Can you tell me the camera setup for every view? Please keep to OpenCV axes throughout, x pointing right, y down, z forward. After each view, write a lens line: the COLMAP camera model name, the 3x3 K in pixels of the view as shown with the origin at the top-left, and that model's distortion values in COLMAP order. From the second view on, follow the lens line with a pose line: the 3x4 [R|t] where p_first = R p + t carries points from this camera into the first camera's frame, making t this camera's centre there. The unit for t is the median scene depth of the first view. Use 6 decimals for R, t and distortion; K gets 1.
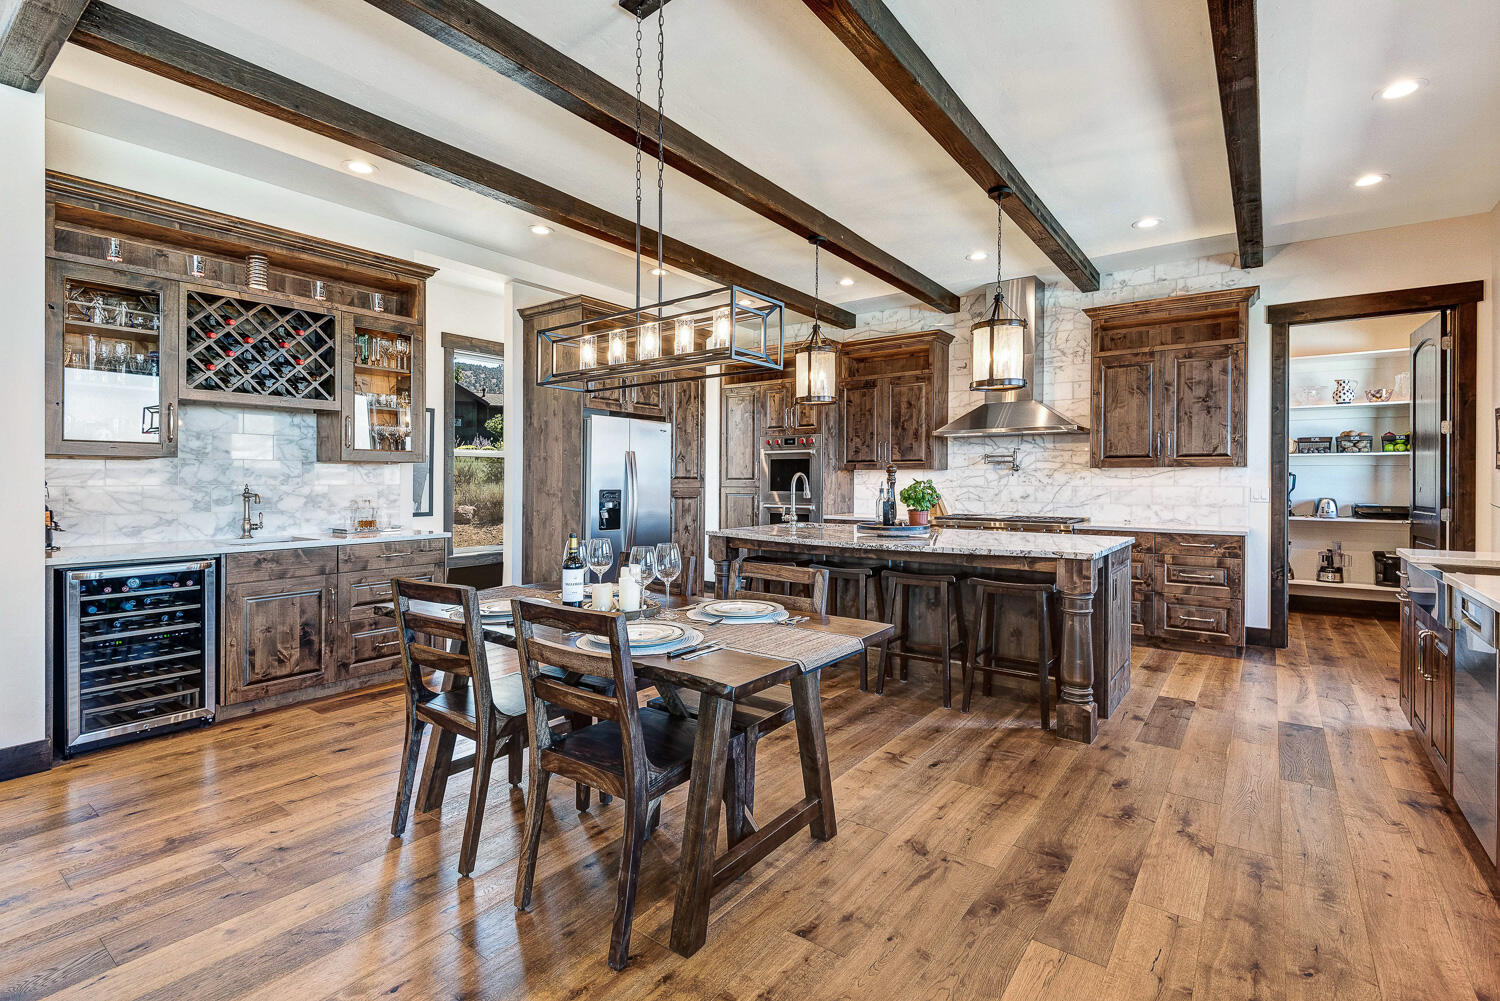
lens RADIAL K [[695.2, 0, 752.4], [0, 695.2, 484.3], [0, 0, 1]] dist [0.035347, -0.021184]
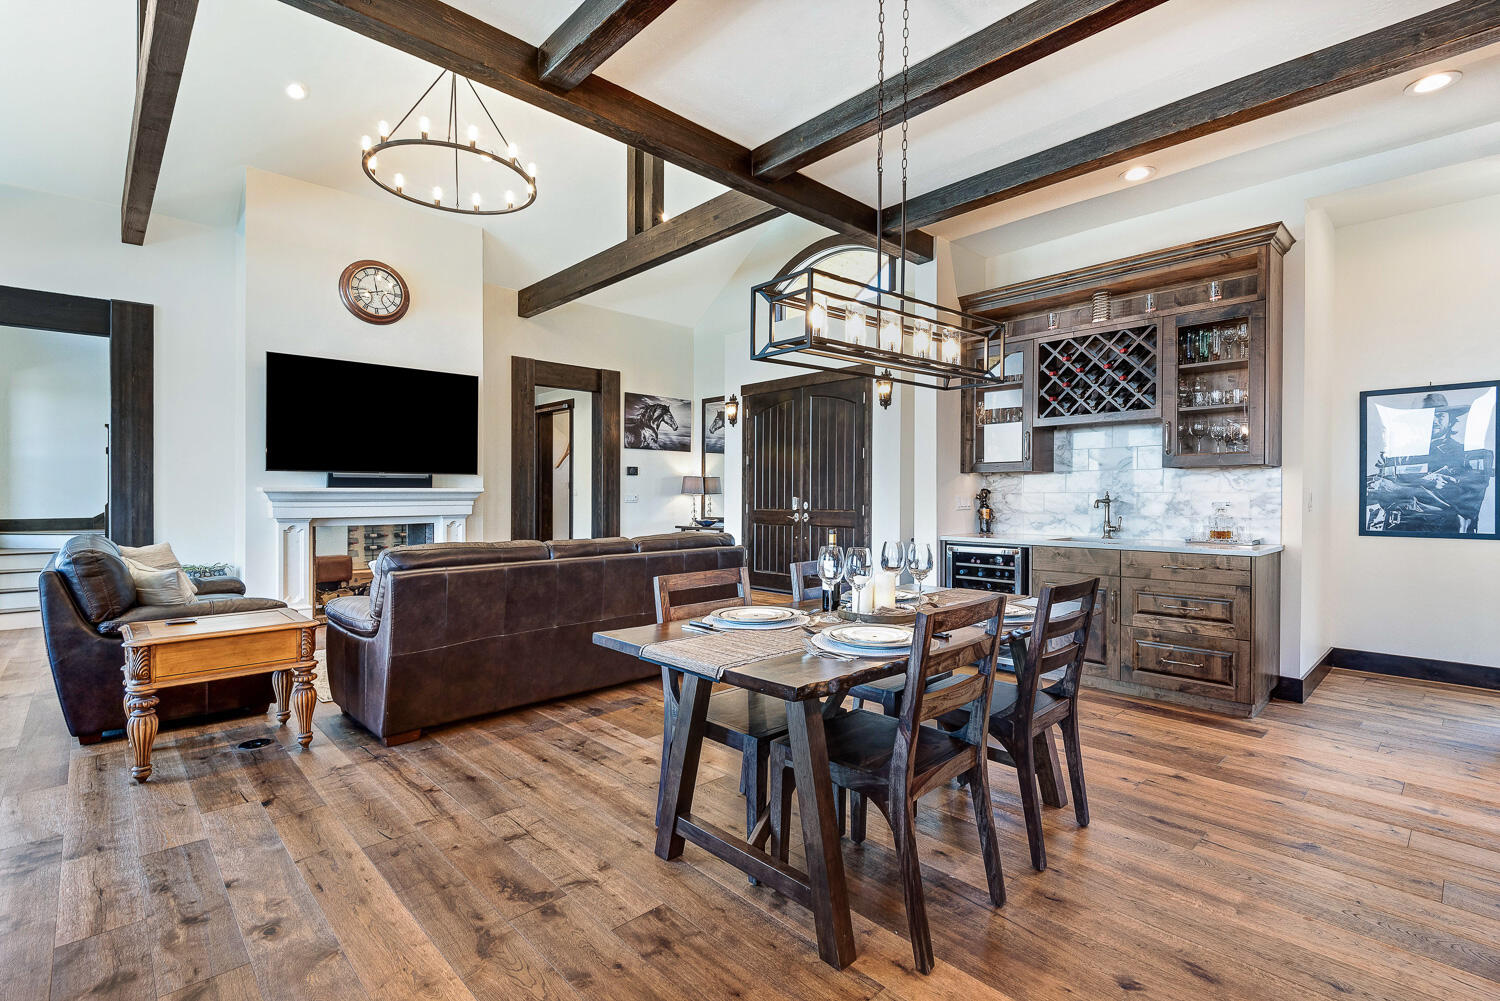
lens RADIAL K [[686.9, 0, 750.0], [0, 686.9, 500.5], [0, 0, 1]] dist [0.038370, -0.022654]
pose [[-0.171295, 0.006283, -0.985200, 0.484768], [-0.003133, 0.999971, 0.006922, 0.008108], [0.985215, 0.004272, -0.171271, 0.597353]]
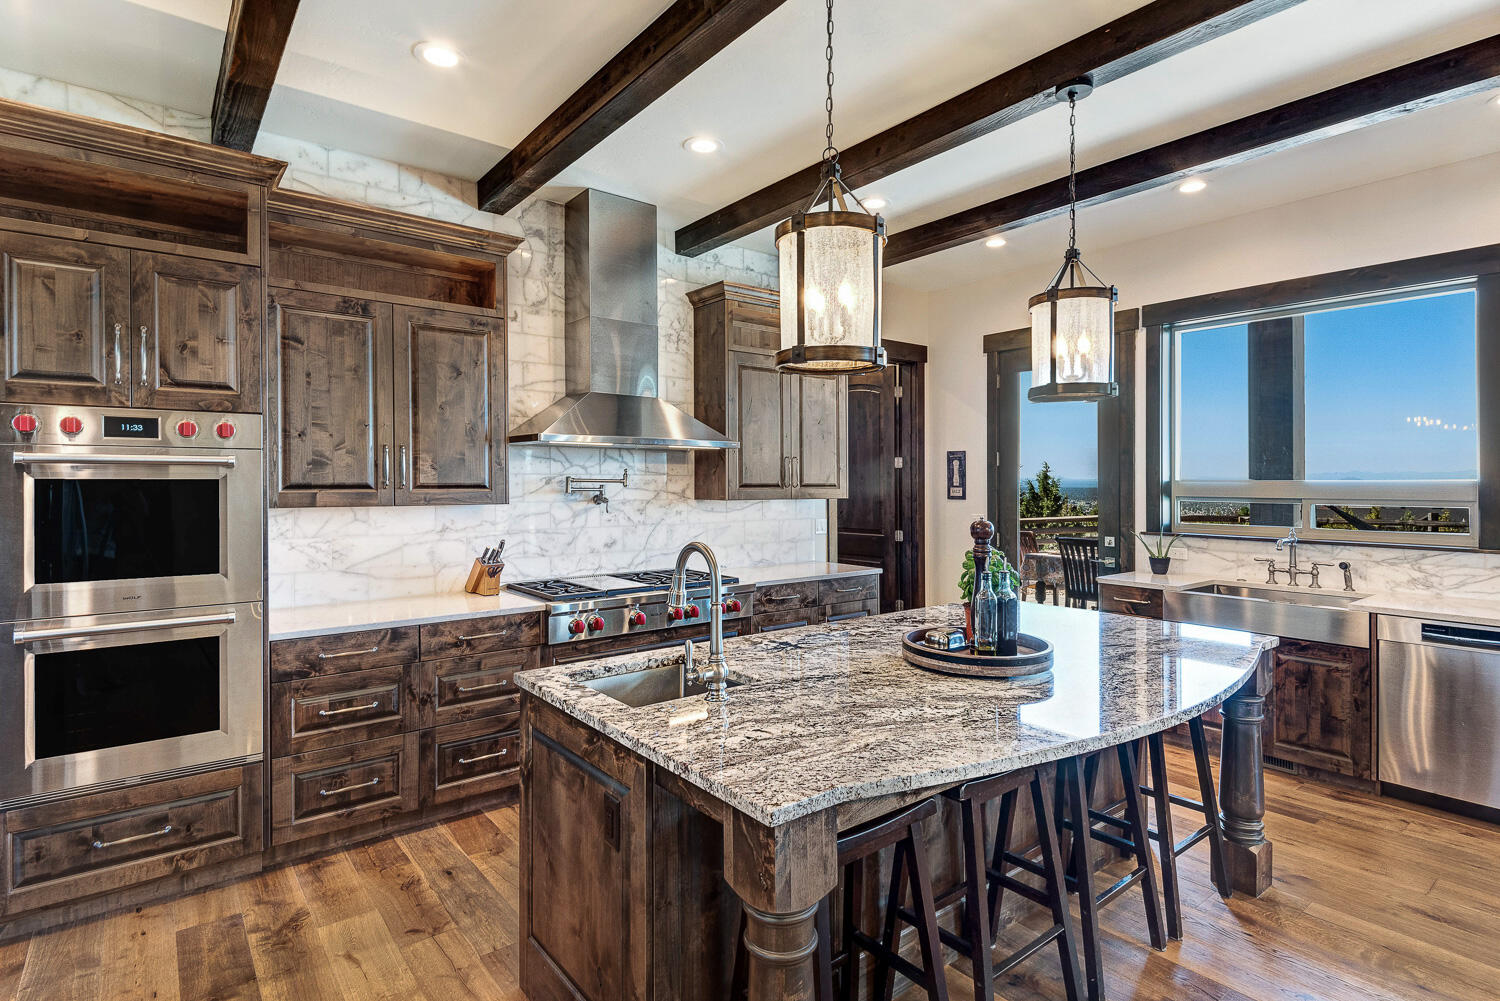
lens RADIAL K [[761.3, 0, 752.4], [0, 761.3, 485.3], [0, 0, 1]] dist [0.034857, -0.023438]
pose [[0.258674, -0.005457, 0.965949, -0.377427], [0.002839, 0.999984, 0.004889, -0.058504], [-0.965961, 0.001477, 0.258685, 1.040724]]
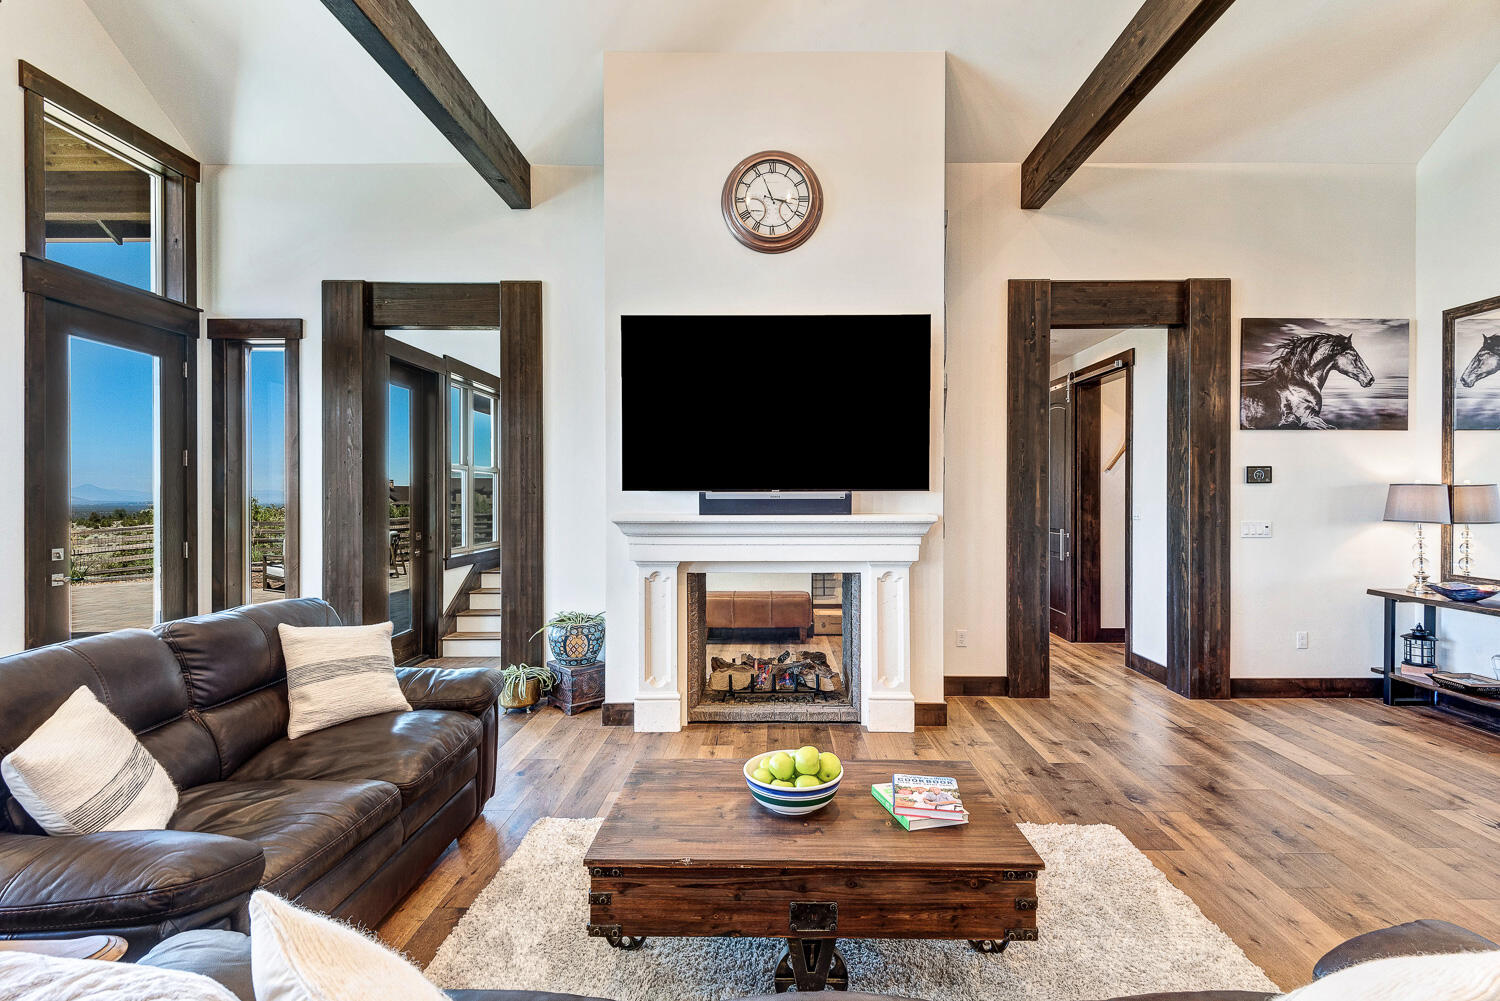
lens RADIAL K [[697.4, 0, 772.3], [0, 697.4, 492.2], [0, 0, 1]] dist [0.025873, -0.020753]
pose [[-0.804575, -0.004003, -0.593838, -0.328973], [-0.004733, 0.999989, -0.000328, -0.038182], [0.593832, 0.002547, -0.804585, 0.290846]]
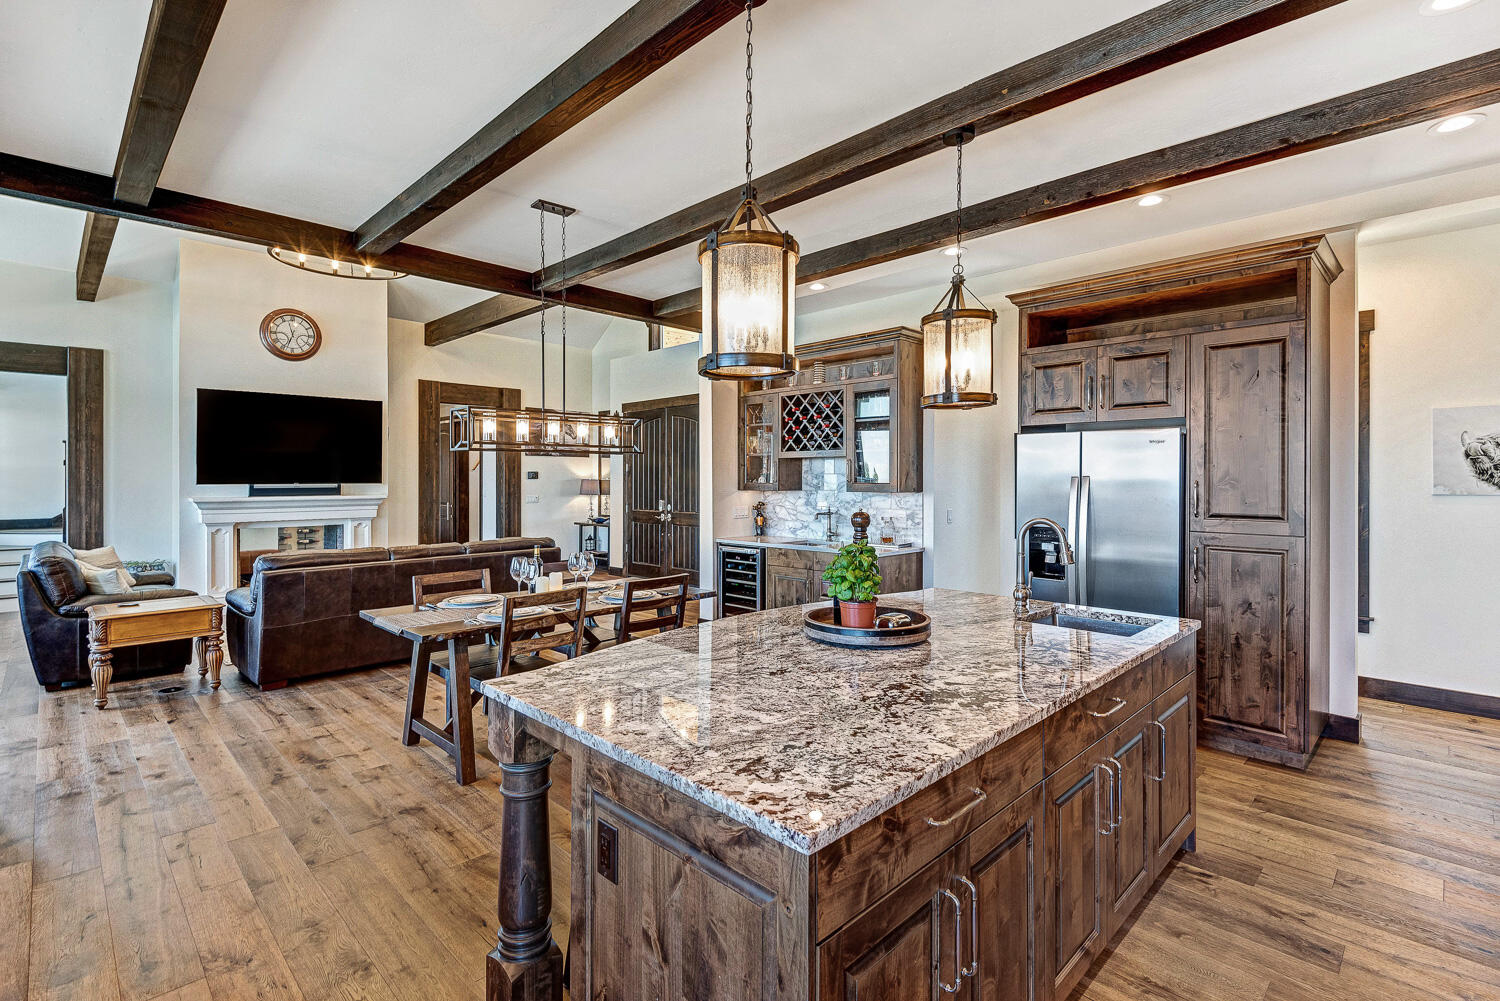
lens RADIAL K [[695.2, 0, 752.4], [0, 695.2, 484.3], [0, 0, 1]] dist [0.035347, -0.021184]
pose [[-0.142863, 0.006306, -0.989722, 0.807275], [-0.004248, 0.999967, 0.006984, -0.057781], [0.989733, 0.005202, -0.142831, 1.016093]]
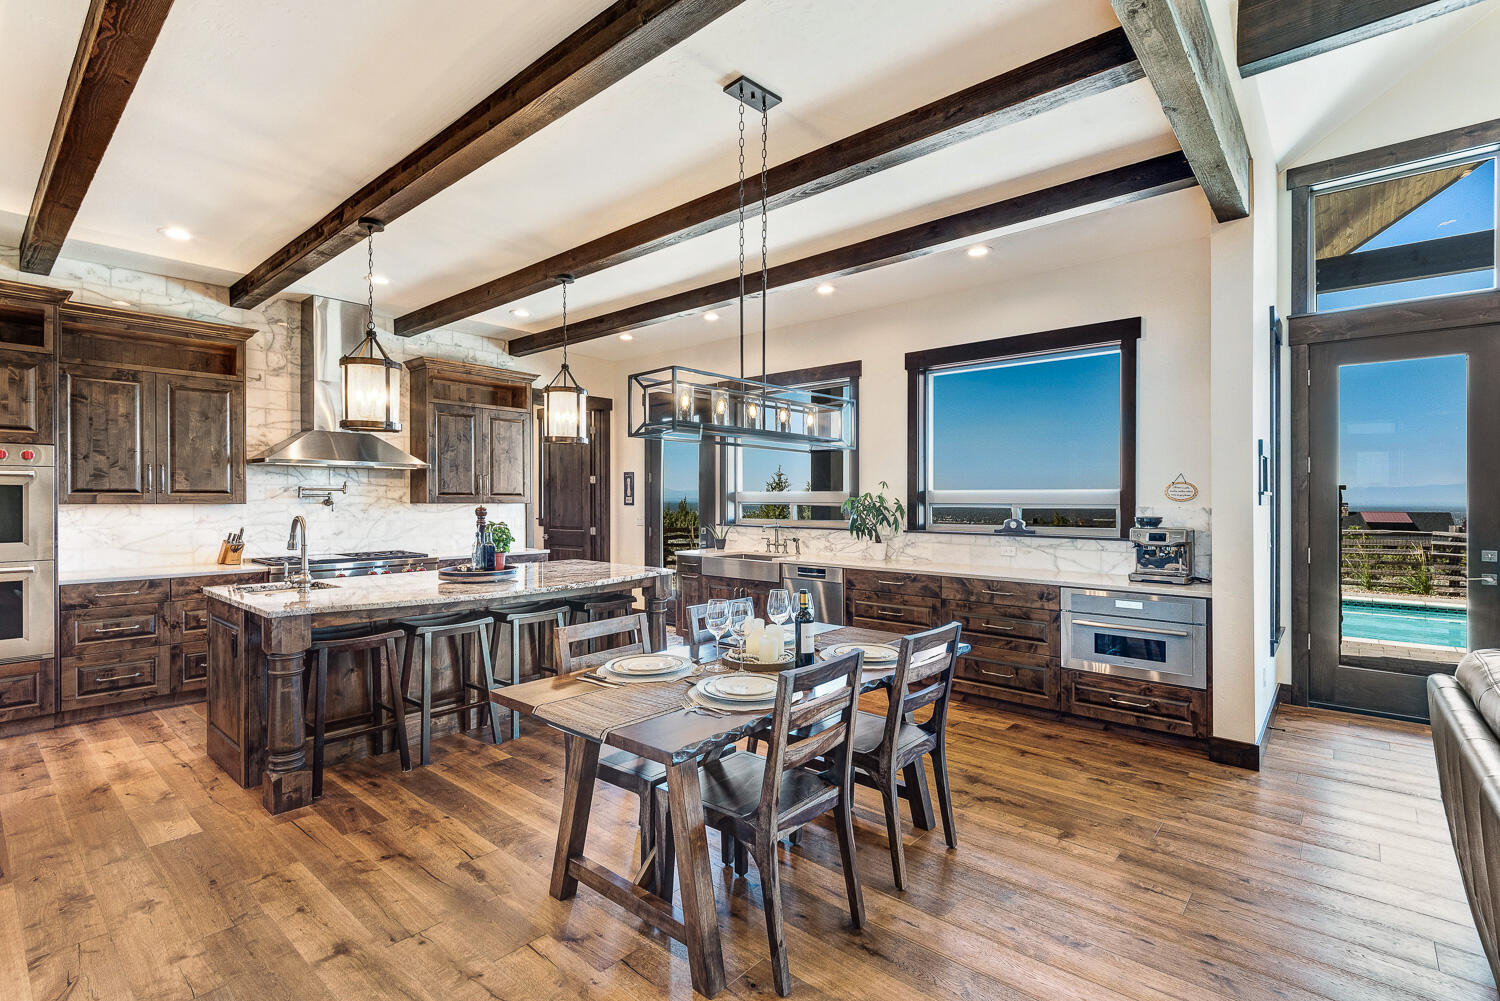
lens RADIAL K [[697.0, 0, 750.0], [0, 697.0, 500.5], [0, 0, 1]] dist [0.018359, -0.010113]
pose [[0.077509, -0.002337, 0.996989, -0.758672], [0.001681, 0.999996, 0.002214, -0.040353], [-0.996990, 0.001504, 0.077512, 0.563551]]
